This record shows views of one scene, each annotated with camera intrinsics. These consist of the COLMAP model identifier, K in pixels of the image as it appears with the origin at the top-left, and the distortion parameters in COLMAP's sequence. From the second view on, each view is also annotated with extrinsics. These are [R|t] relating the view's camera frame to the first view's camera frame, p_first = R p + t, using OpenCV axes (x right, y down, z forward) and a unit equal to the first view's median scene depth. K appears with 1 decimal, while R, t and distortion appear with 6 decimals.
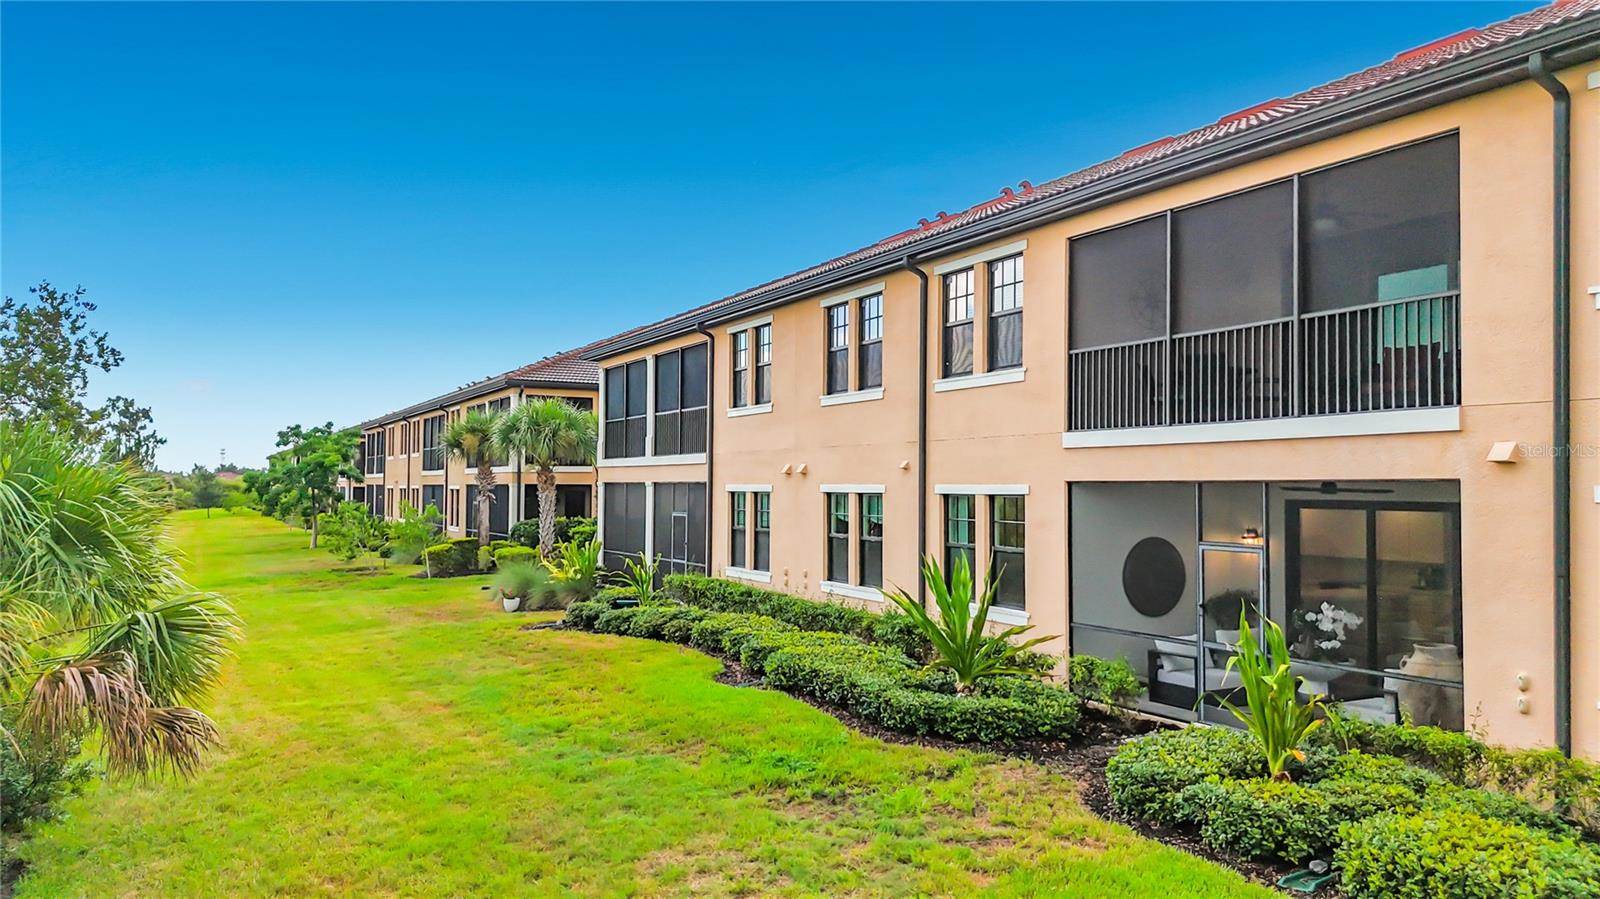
lens RADIAL K [[1238.5, 0, 806.4], [0, 1238.5, 449.7], [0, 0, 1]] dist [0.069616, -0.003218]
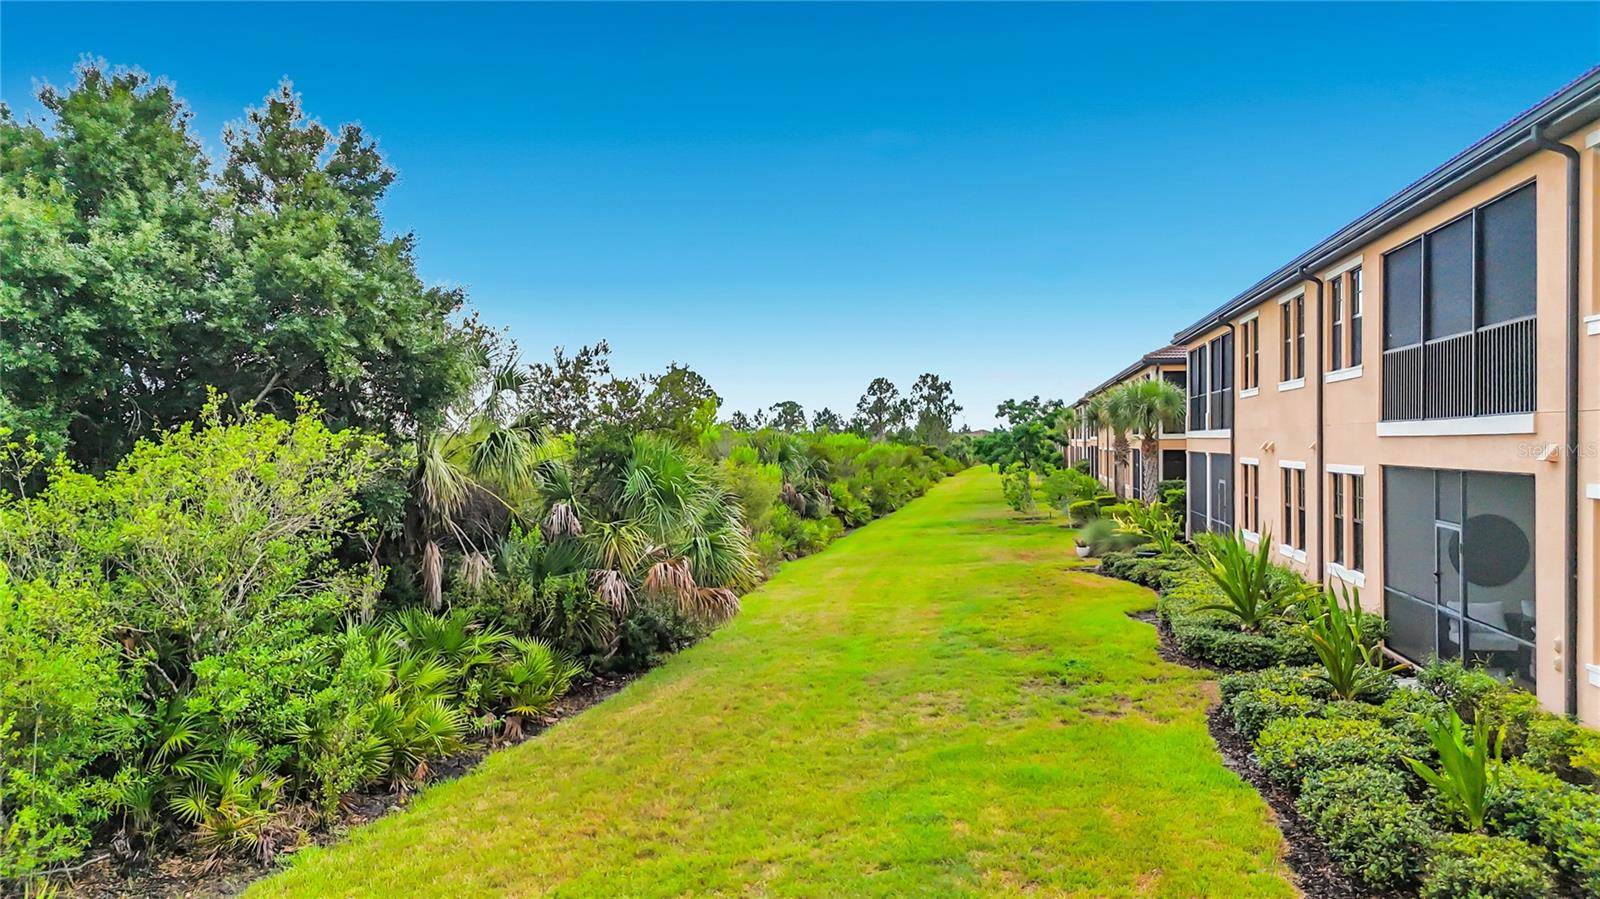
lens RADIAL K [[1238.5, 0, 799.7], [0, 1238.5, 447.7], [0, 0, 1]] dist [0.069616, -0.003218]
pose [[0.795308, -0.001116, -0.606205, 0.421675], [0.023413, 0.999309, 0.028877, -0.031878], [0.605753, -0.037160, 0.794784, -0.223229]]
